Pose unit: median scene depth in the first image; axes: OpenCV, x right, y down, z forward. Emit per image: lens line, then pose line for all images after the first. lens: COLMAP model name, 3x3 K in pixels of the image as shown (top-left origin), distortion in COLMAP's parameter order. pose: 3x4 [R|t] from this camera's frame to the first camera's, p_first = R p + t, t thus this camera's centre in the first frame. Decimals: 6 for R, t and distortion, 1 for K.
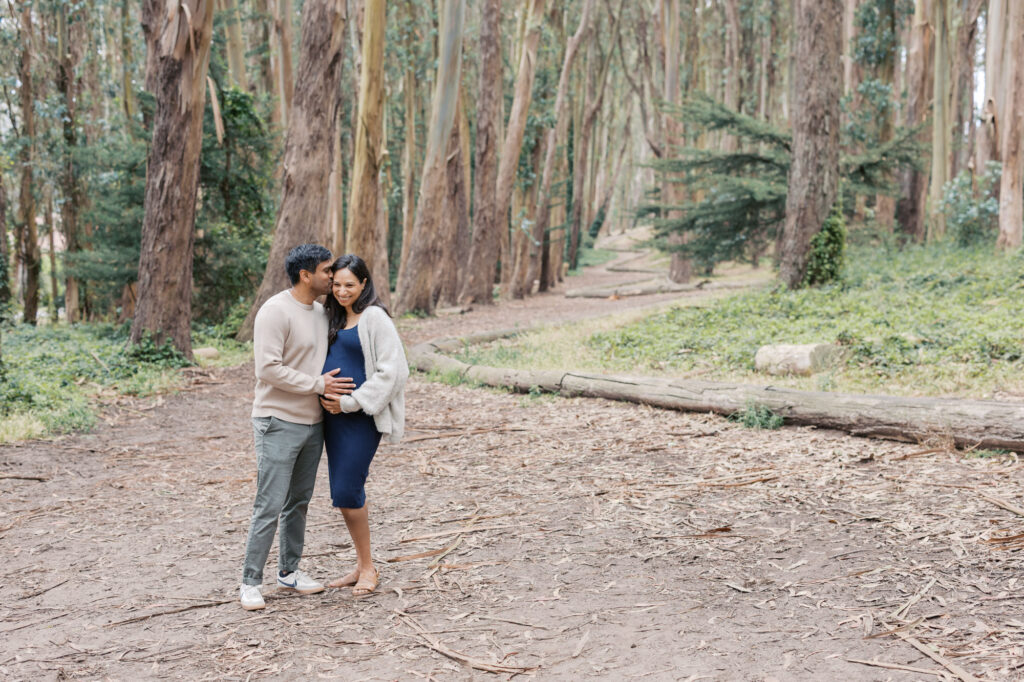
lens RADIAL K [[1515.7, 0, 534.2], [0, 1515.7, 371.6], [0, 0, 1]] dist [0.016849, 0.025548]
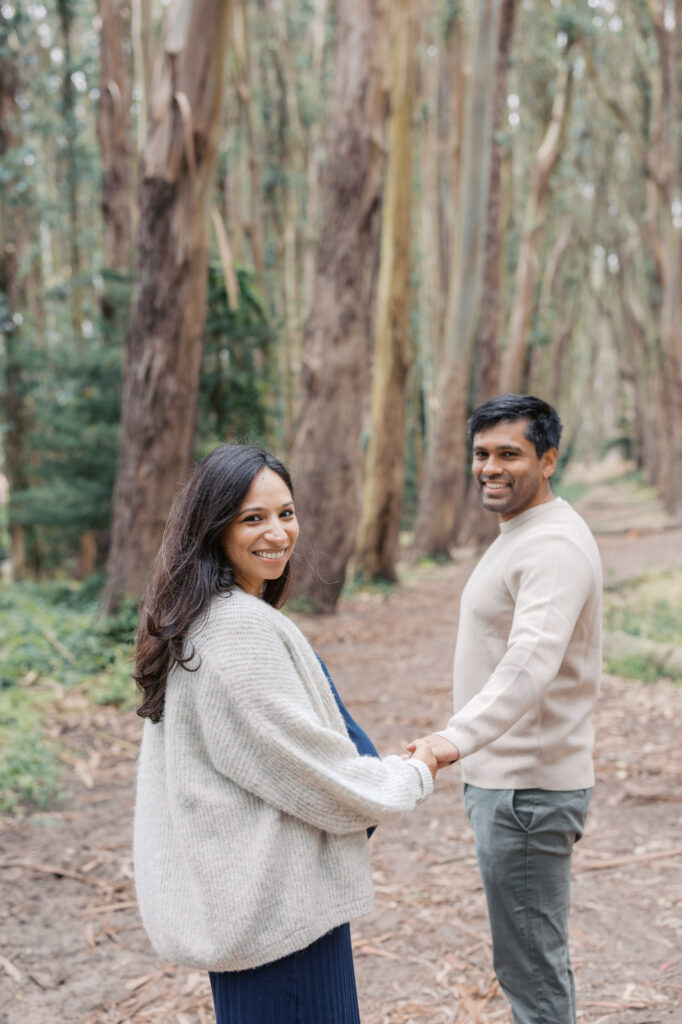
lens RADIAL K [[1515.7, 0, 341.0], [0, 1515.7, 512.0], [0, 0, 1]] dist [0.016849, 0.025548]
pose [[0.995954, -0.029569, -0.084857, -0.081424], [0.023709, 0.997317, -0.069259, -0.012194], [0.086677, 0.066967, 0.993983, 0.270179]]
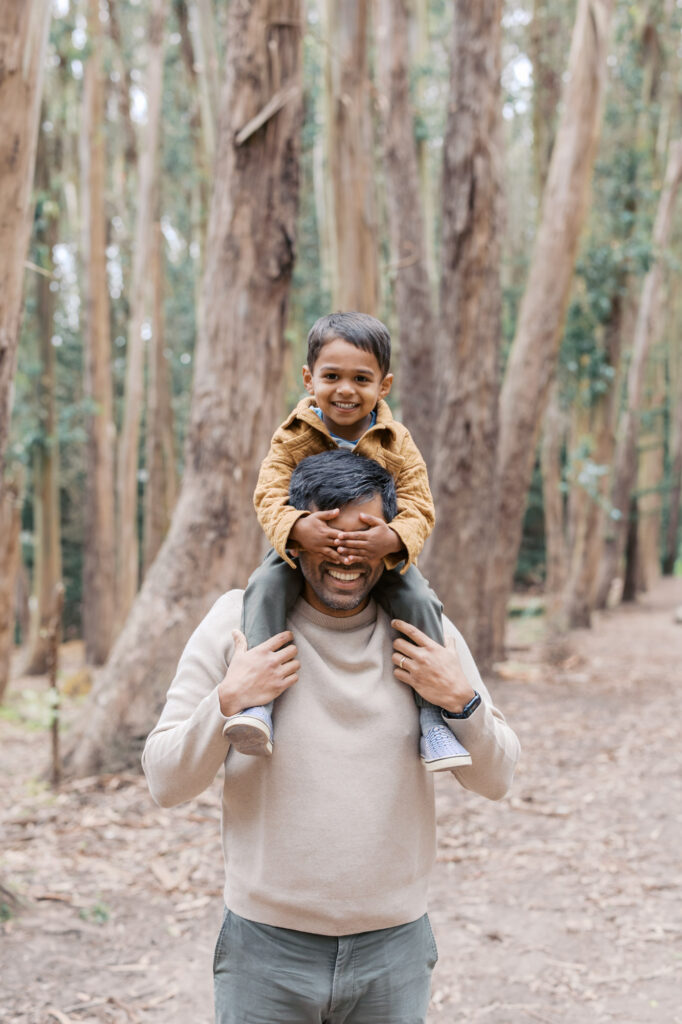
lens RADIAL K [[1607.2, 0, 342.6], [0, 1607.2, 479.7], [0, 0, 1]] dist [-0.024013, -0.034348]
pose [[0.986498, -0.007513, -0.163598, -0.002114], [-0.011429, 0.993353, -0.114535, -0.087342], [0.163371, 0.114858, 0.979856, 1.181190]]
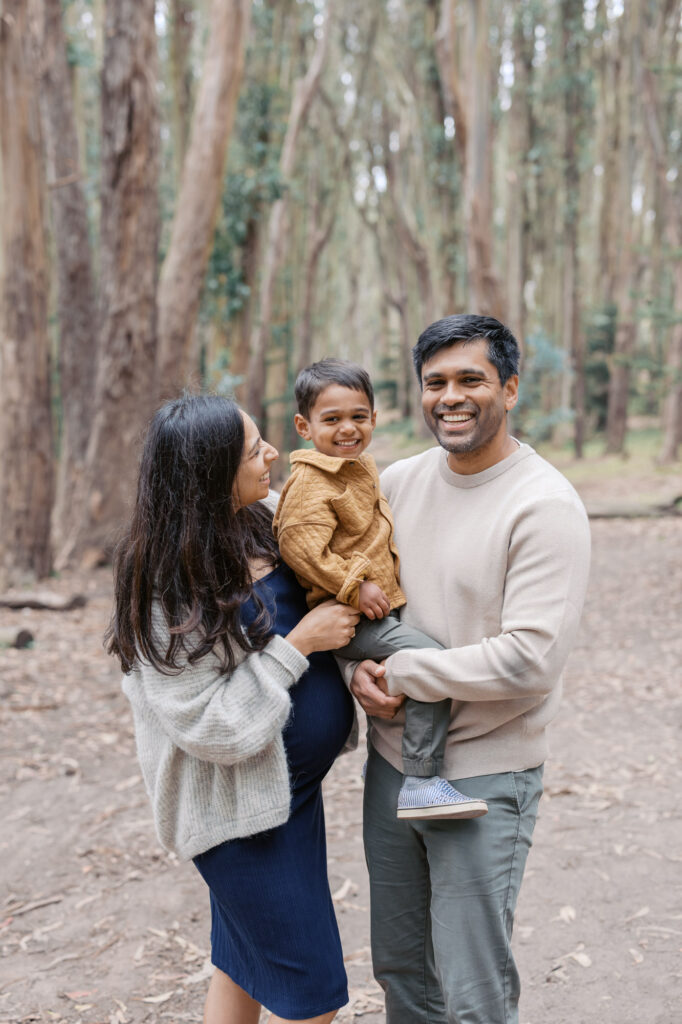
lens RADIAL K [[1454.8, 0, 341.0], [0, 1454.8, 512.0], [0, 0, 1]] dist [-0.009800, -0.003689]
pose [[0.997090, -0.017967, 0.074086, -0.014928], [0.020336, 0.999302, -0.031344, -0.085602], [-0.073471, 0.032760, 0.996759, 1.188577]]
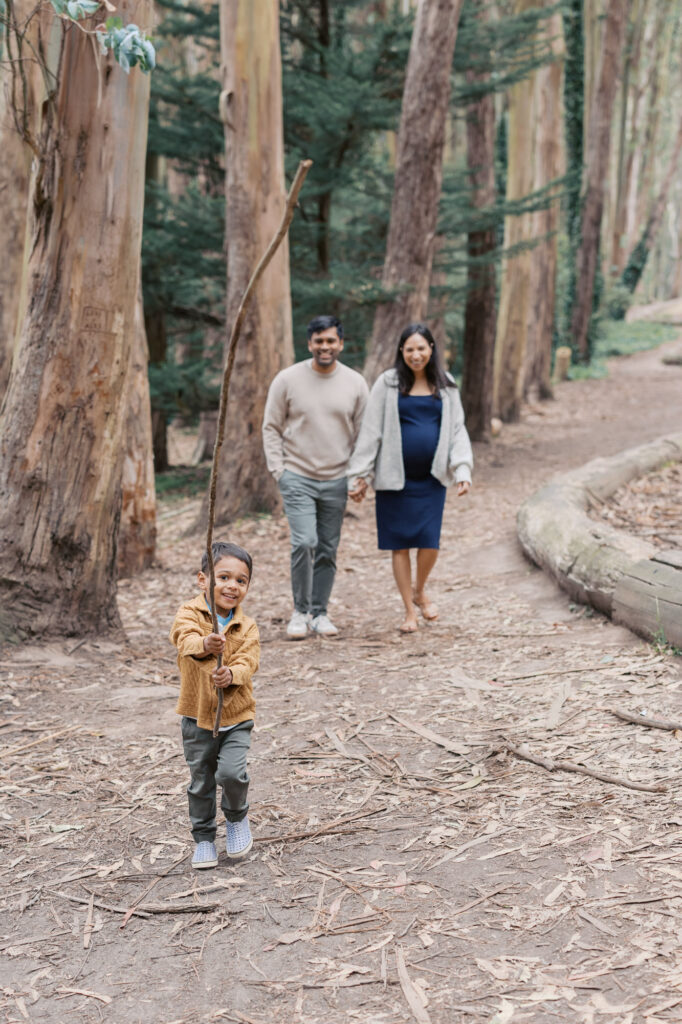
lens RADIAL K [[1542.1, 0, 341.0], [0, 1542.1, 512.0], [0, 0, 1]] dist [0.202833, 0.010799]
pose [[0.991469, -0.008930, -0.130034, 0.057979], [0.011933, 0.999679, 0.022328, -0.143800], [0.129793, -0.023689, 0.991258, 2.201652]]
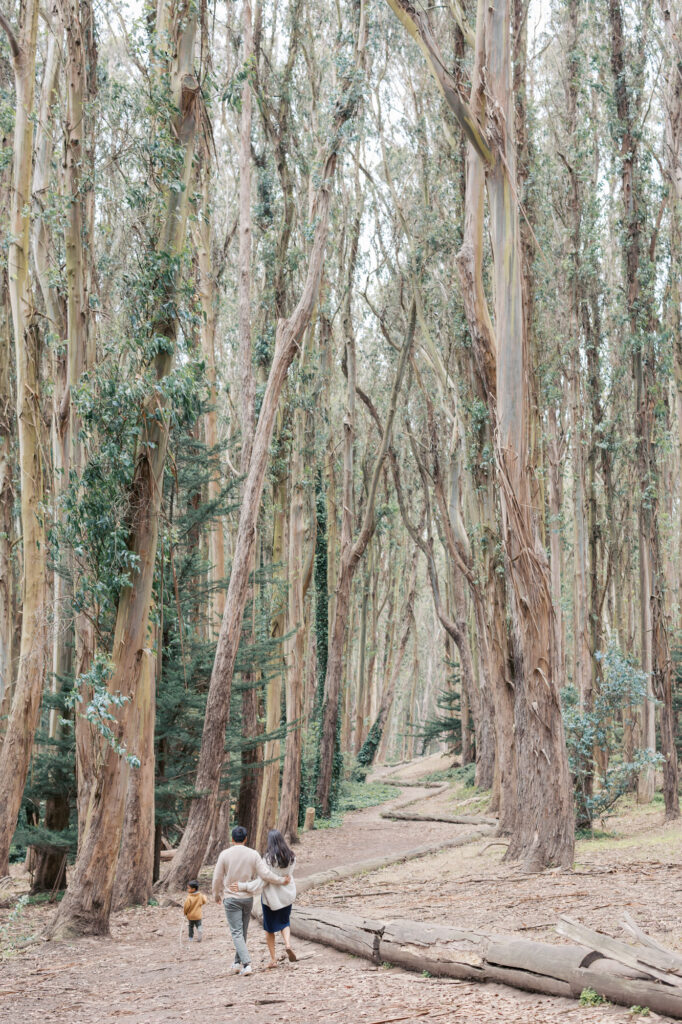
lens RADIAL K [[1400.2, 0, 341.0], [0, 1400.2, 512.0], [0, 0, 1]] dist [-0.004659, -0.042509]
pose [[0.999866, -0.010808, 0.012326, 0.100757], [0.013739, 0.962624, -0.270493, -0.129852], [-0.008942, 0.270626, 0.962643, 1.669414]]
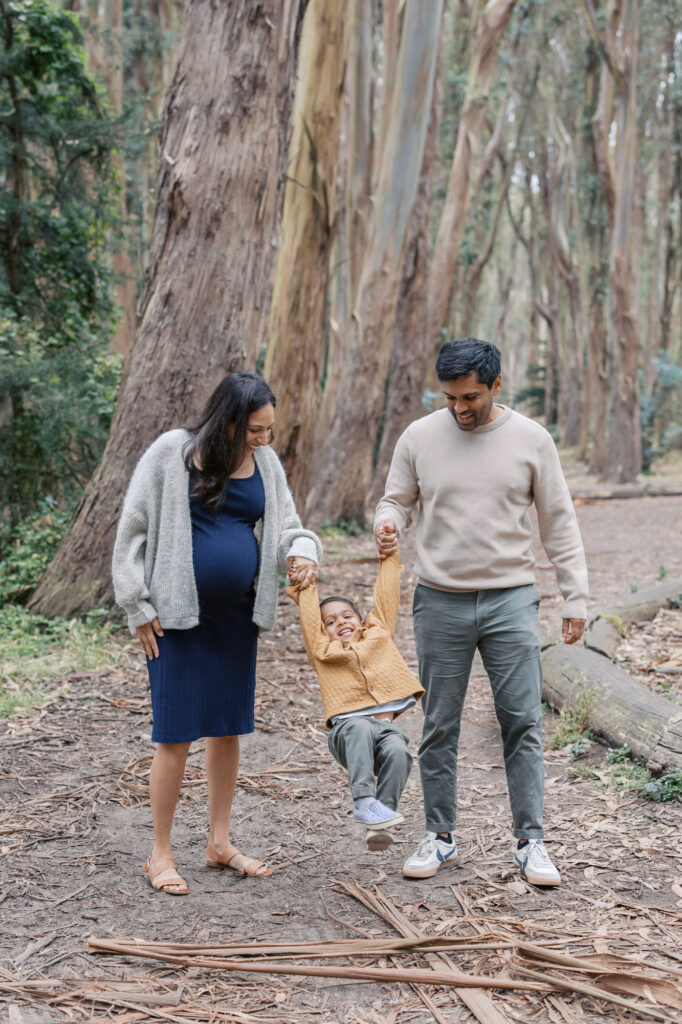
lens RADIAL K [[1626.0, 0, 307.1], [0, 1626.0, 556.0], [0, 0, 1]] dist [0.043789, 0.053057]
pose [[0.999566, 0.016816, -0.024204, -0.106884], [-0.017092, 0.999791, -0.011218, -0.028657], [0.024010, 0.011627, 0.999644, 0.539279]]
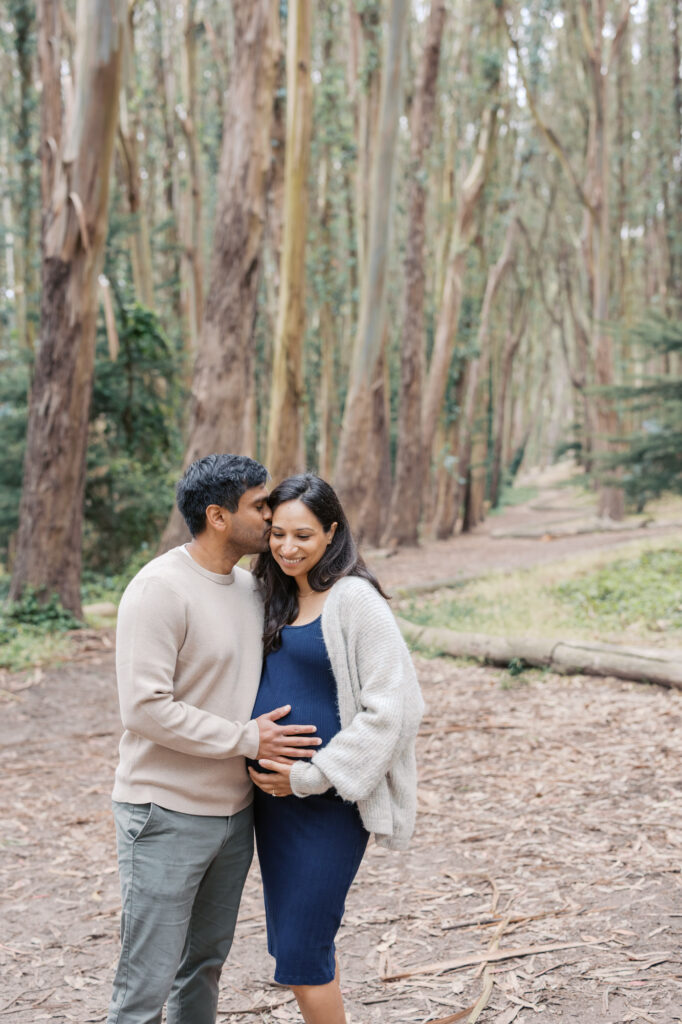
lens RADIAL K [[1515.7, 0, 341.0], [0, 1515.7, 512.0], [0, 0, 1]] dist [0.016849, 0.025548]
pose [[0.997603, -0.010713, -0.068370, -0.021221], [0.006182, 0.997791, -0.066141, -0.008899], [0.068927, 0.065560, 0.995465, 0.140640]]
